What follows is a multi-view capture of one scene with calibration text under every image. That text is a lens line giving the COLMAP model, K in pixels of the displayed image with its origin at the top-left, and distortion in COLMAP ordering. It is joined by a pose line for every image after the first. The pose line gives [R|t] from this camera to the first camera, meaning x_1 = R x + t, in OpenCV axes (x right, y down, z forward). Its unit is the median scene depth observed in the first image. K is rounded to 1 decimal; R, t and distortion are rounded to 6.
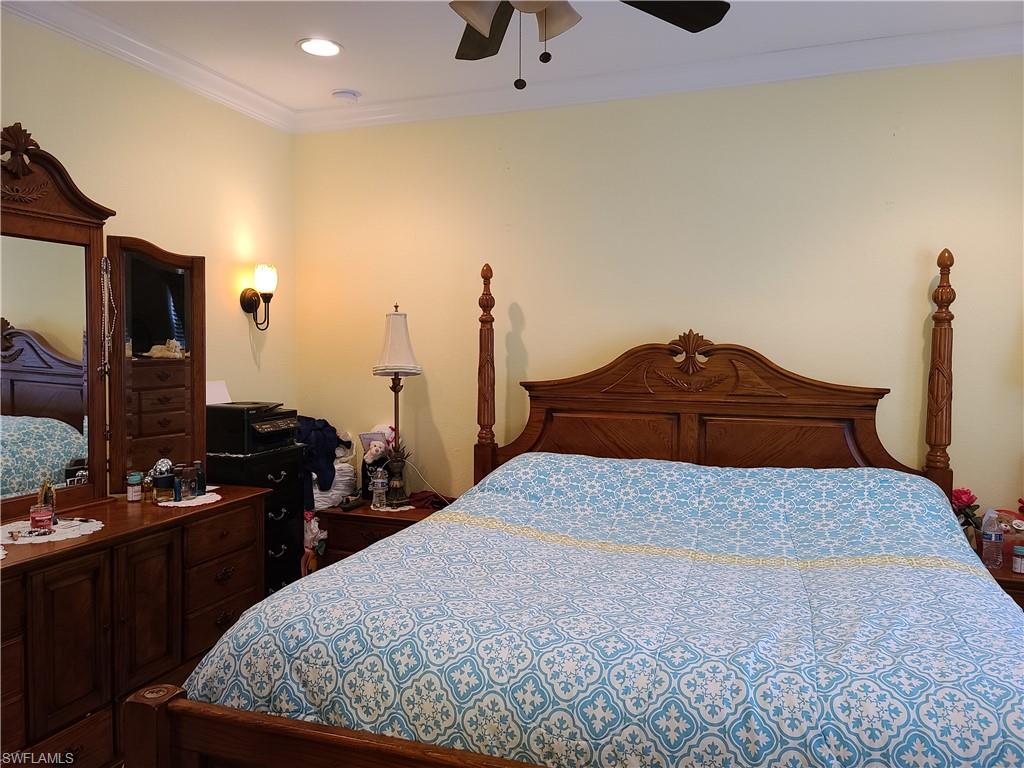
lens RADIAL K [[754.5, 0, 512.0], [0, 754.5, 384.0], [0, 0, 1]] dist [0.049083, -0.000856]
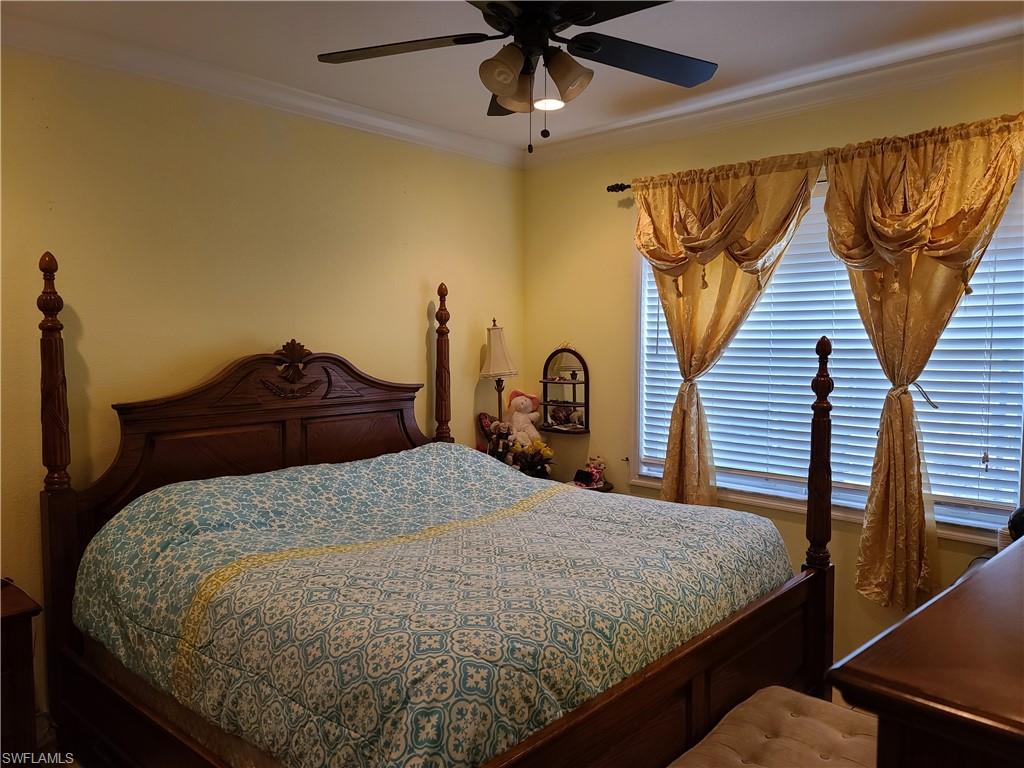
lens RADIAL K [[752.7, 0, 511.6], [0, 752.7, 397.8], [0, 0, 1]] dist [0.031821, -0.006280]
pose [[0.398724, -0.079355, 0.913631, -0.622524], [0.052921, 0.996580, 0.063464, -0.043056], [-0.915543, 0.023046, 0.401560, 0.307444]]
